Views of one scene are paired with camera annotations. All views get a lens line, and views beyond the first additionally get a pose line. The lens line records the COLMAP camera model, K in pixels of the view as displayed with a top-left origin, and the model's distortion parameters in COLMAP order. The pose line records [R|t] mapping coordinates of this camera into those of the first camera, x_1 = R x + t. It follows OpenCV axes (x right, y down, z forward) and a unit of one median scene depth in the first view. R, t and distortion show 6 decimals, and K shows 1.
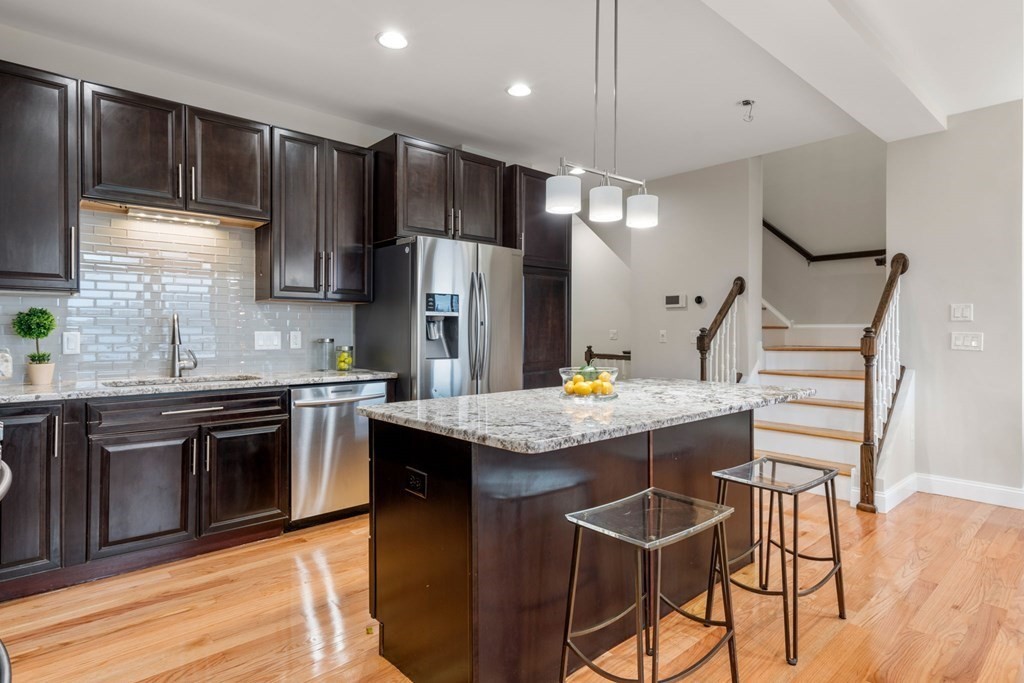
lens RADIAL K [[538.7, 0, 528.9], [0, 538.7, 331.9], [0, 0, 1]] dist [0.000260, 0.000056]
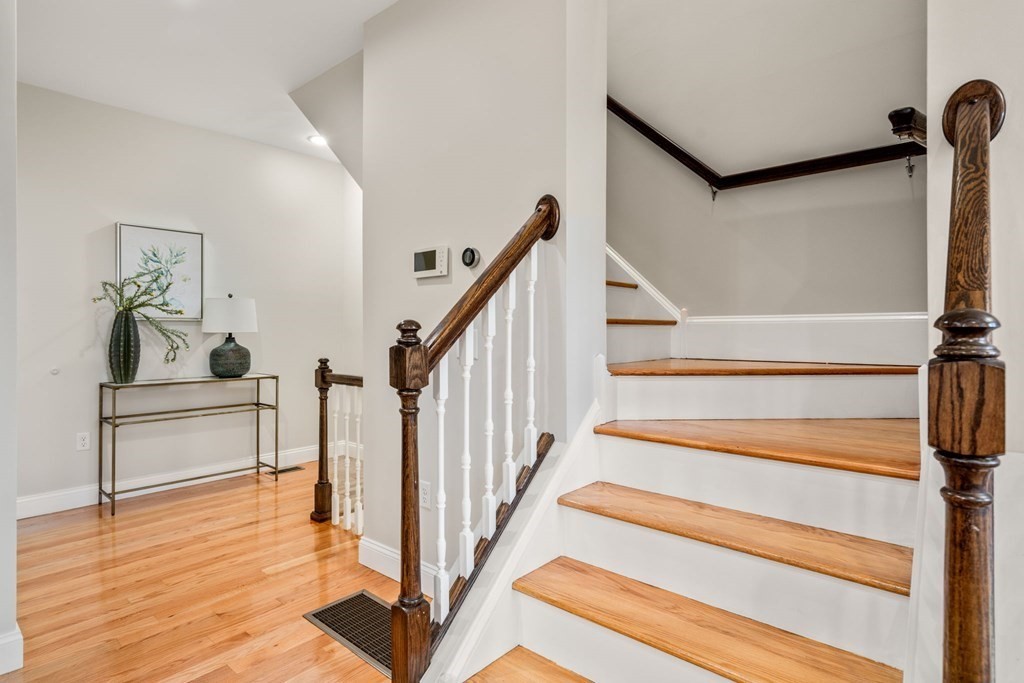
lens RADIAL K [[538.7, 0, 528.9], [0, 538.7, 331.9], [0, 0, 1]] dist [0.000260, 0.000056]
pose [[0.990700, -0.004672, 0.135981, 0.427344], [0.004379, 0.999987, 0.002456, -0.001211], [-0.135991, -0.001837, 0.990708, 0.799898]]
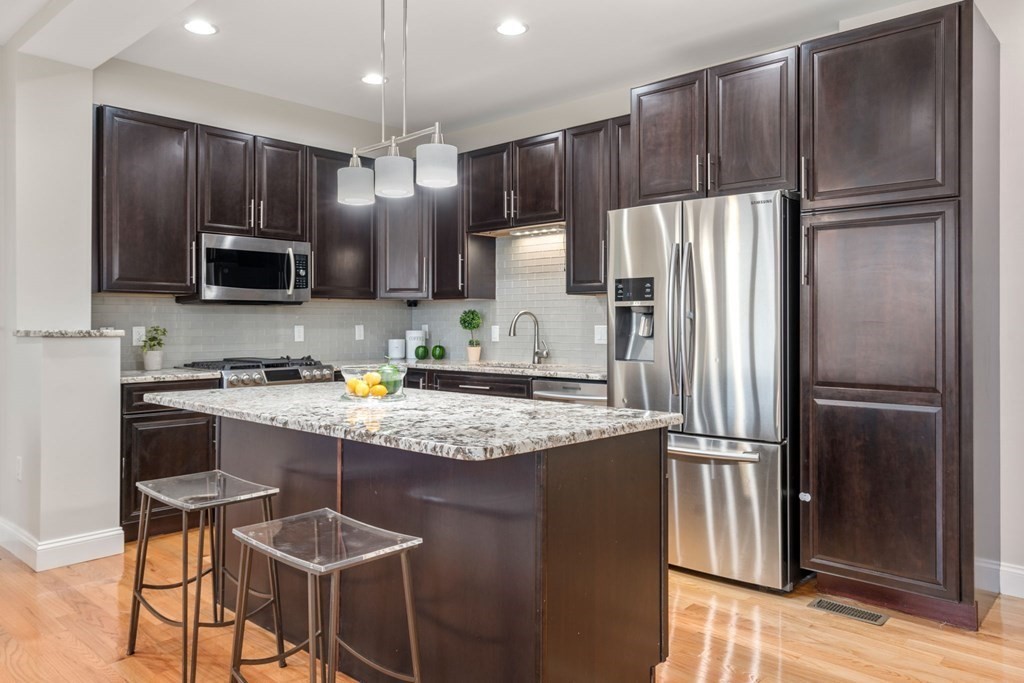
lens RADIAL K [[727.0, 0, 508.3], [0, 727.0, 320.9], [0, 0, 1]] dist [0.004479, 0.003687]
pose [[0.095103, -0.005836, -0.995450, 0.812967], [-0.002691, 0.999978, -0.006120, -0.001474], [0.995464, 0.003261, 0.095085, 0.670707]]
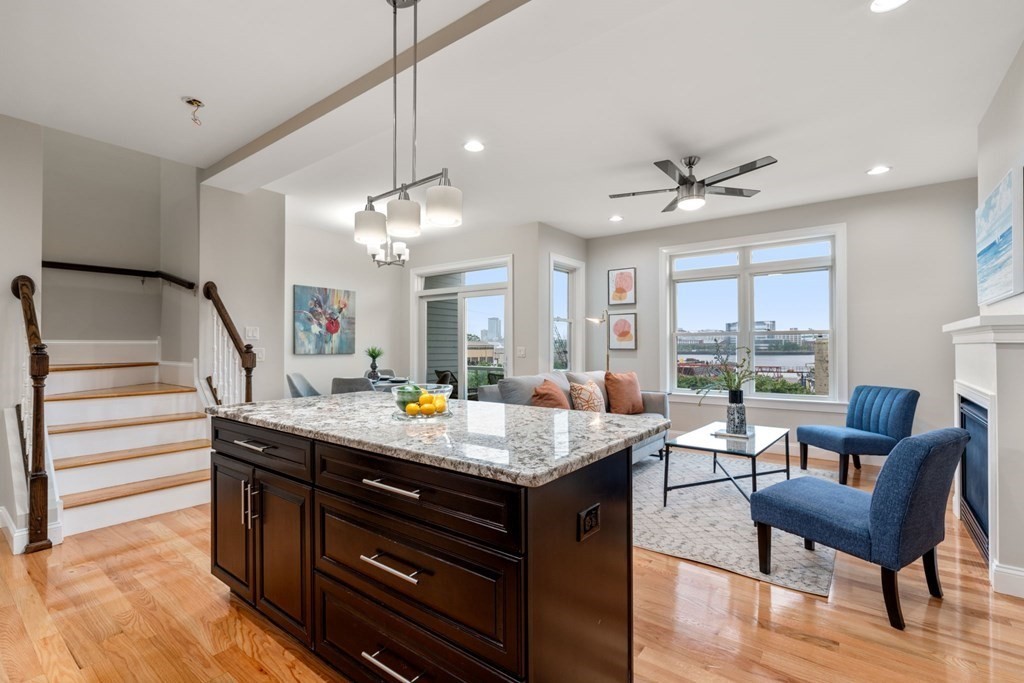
lens RADIAL K [[466.3, 0, 512.0], [0, 466.3, 341.5], [0, 0, 1]] dist [-0.000256, 0.000108]
pose [[-0.182878, 0.007057, 0.983110, -0.453824], [0.005068, 0.999968, -0.006235, -0.004644], [-0.983123, 0.003842, -0.182907, 0.613536]]
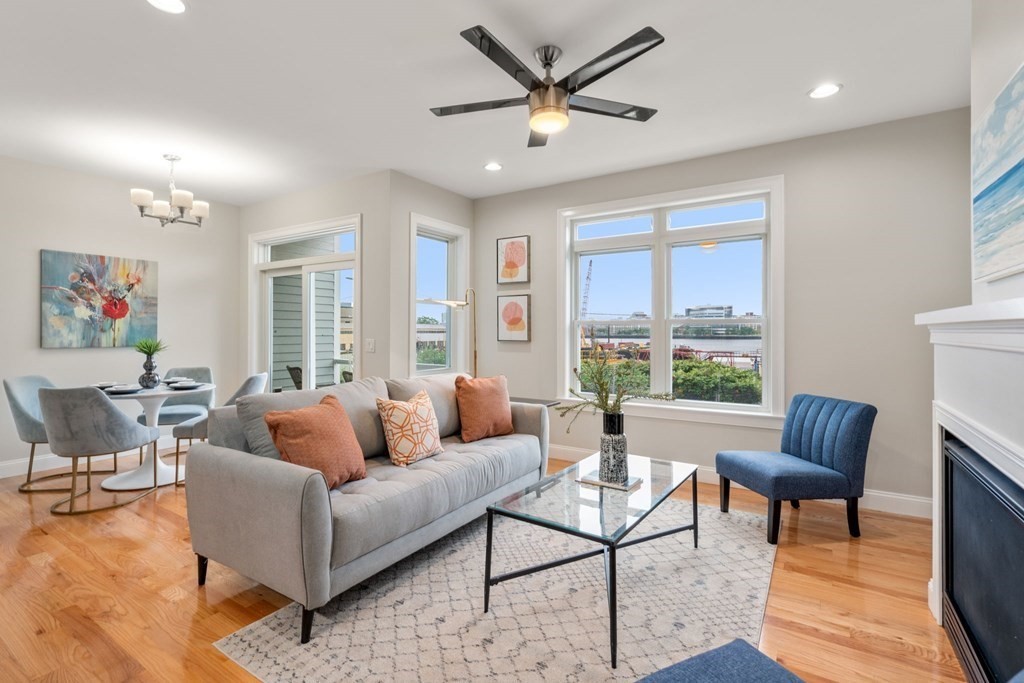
lens RADIAL K [[477.4, 0, 512.5], [0, 477.4, 327.8], [0, 0, 1]] dist [-0.001474, 0.000201]
pose [[-0.264319, 0.000867, 0.964435, -0.163409], [0.001399, 0.999999, -0.000516, -0.021270], [-0.964434, 0.001213, -0.264320, 0.274144]]
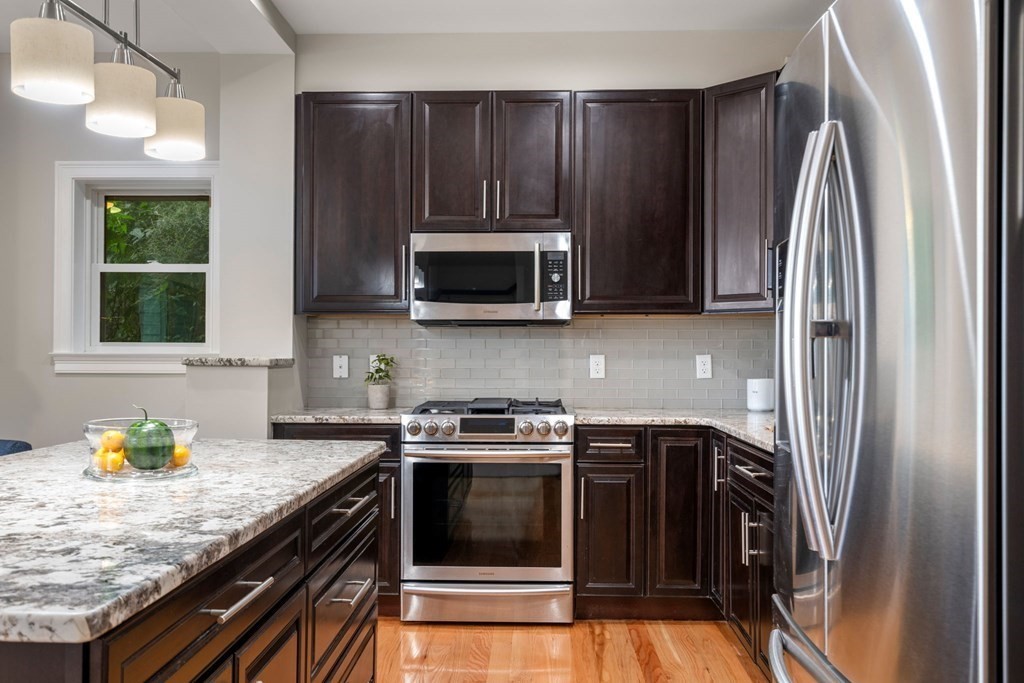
lens RADIAL K [[902.6, 0, 512.0], [0, 902.6, 341.5], [0, 0, 1]] dist [0.002528, 0.002778]
pose [[-0.691664, -0.013094, -0.722100, 0.304248], [-0.007872, 0.999913, -0.010592, -0.004041], [0.722176, -0.001642, -0.691707, 1.159471]]
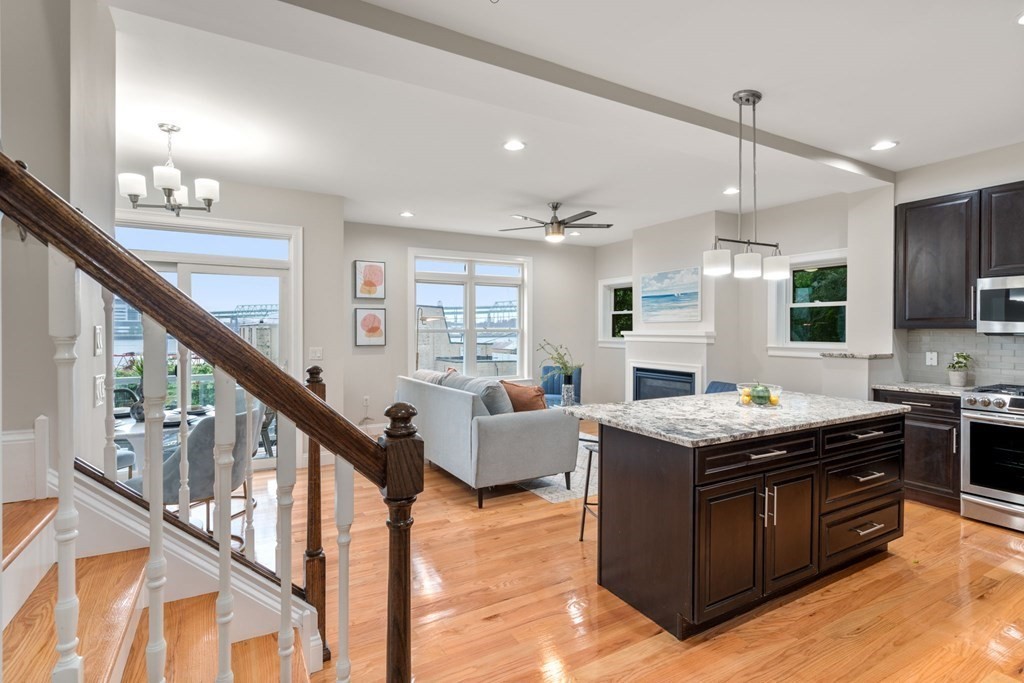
lens RADIAL K [[496.4, 0, 510.2], [0, 496.4, 331.6], [0, 0, 1]] dist [0.001871, 0.000401]
pose [[-0.976309, -0.005510, 0.216309, 0.276357], [-0.003427, 0.999944, 0.010005, -0.051411], [-0.216352, 0.009027, -0.976274, 1.465504]]
